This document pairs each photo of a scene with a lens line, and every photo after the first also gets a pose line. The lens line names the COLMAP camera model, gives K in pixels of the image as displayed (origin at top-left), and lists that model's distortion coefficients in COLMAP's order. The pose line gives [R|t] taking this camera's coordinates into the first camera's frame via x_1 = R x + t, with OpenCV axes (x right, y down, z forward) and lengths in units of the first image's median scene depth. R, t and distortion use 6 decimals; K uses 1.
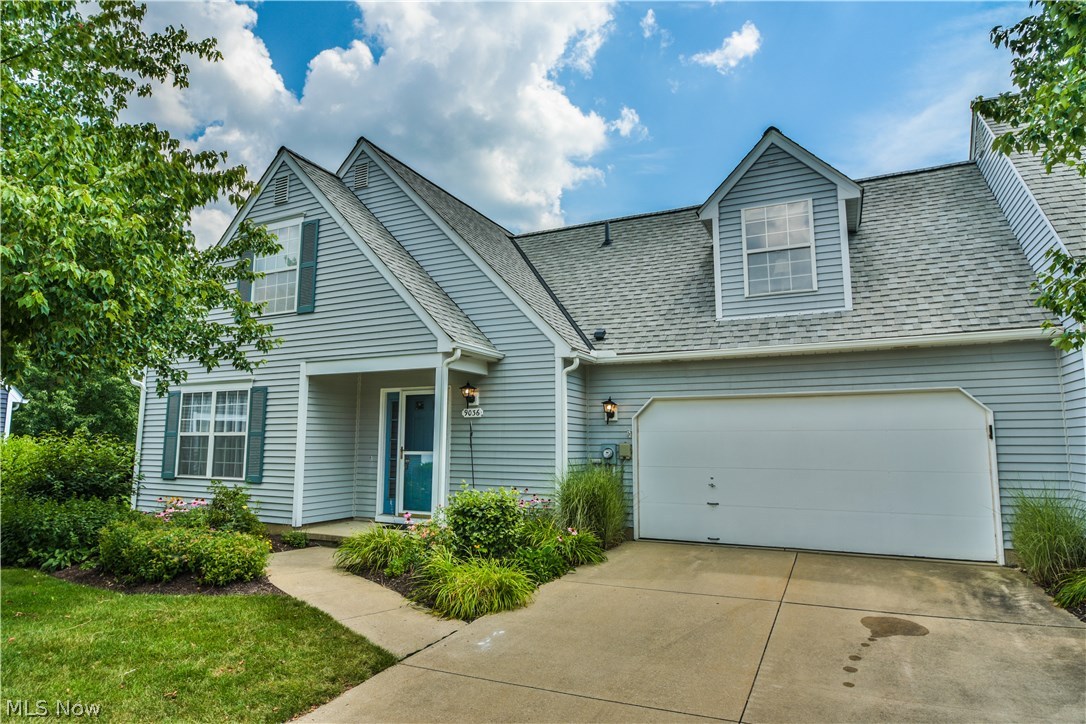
lens RADIAL K [[611.2, 0, 544.6], [0, 611.2, 359.3], [0, 0, 1]] dist [-0.007029, -0.001519]
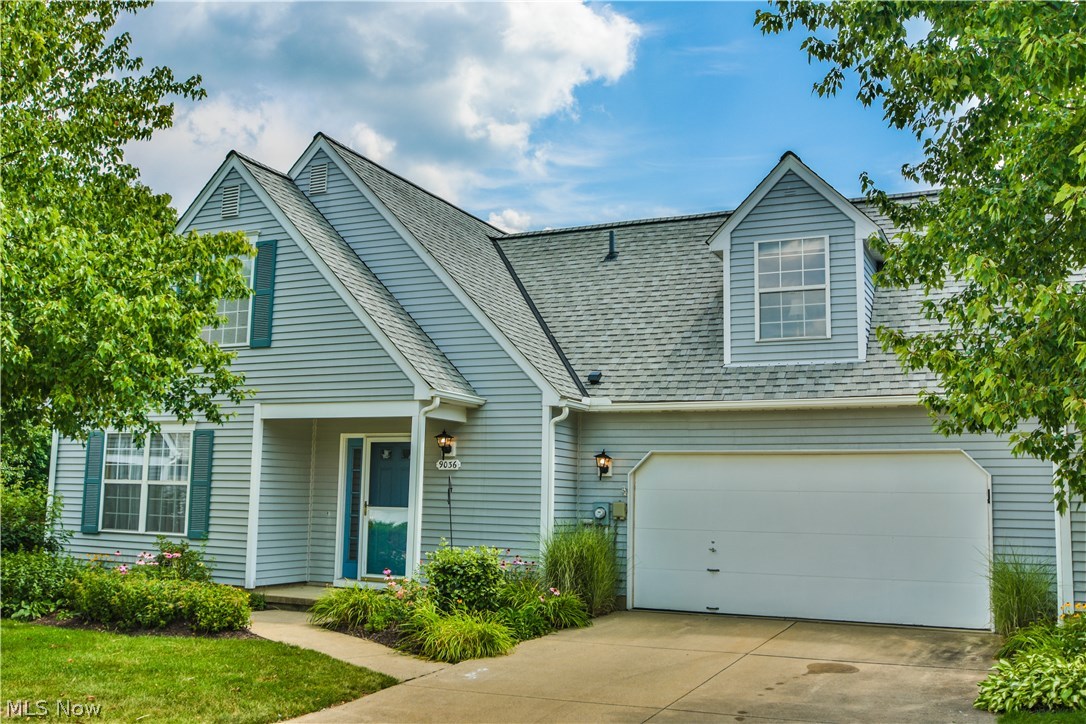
lens RADIAL K [[940.7, 0, 544.7], [0, 940.7, 365.1], [0, 0, 1]] dist [-0.041843, 0.014848]
pose [[0.999790, 0.018511, 0.008833, 0.006696], [-0.018470, 0.999818, -0.004725, -0.054358], [-0.008918, 0.004560, 0.999950, -0.373283]]
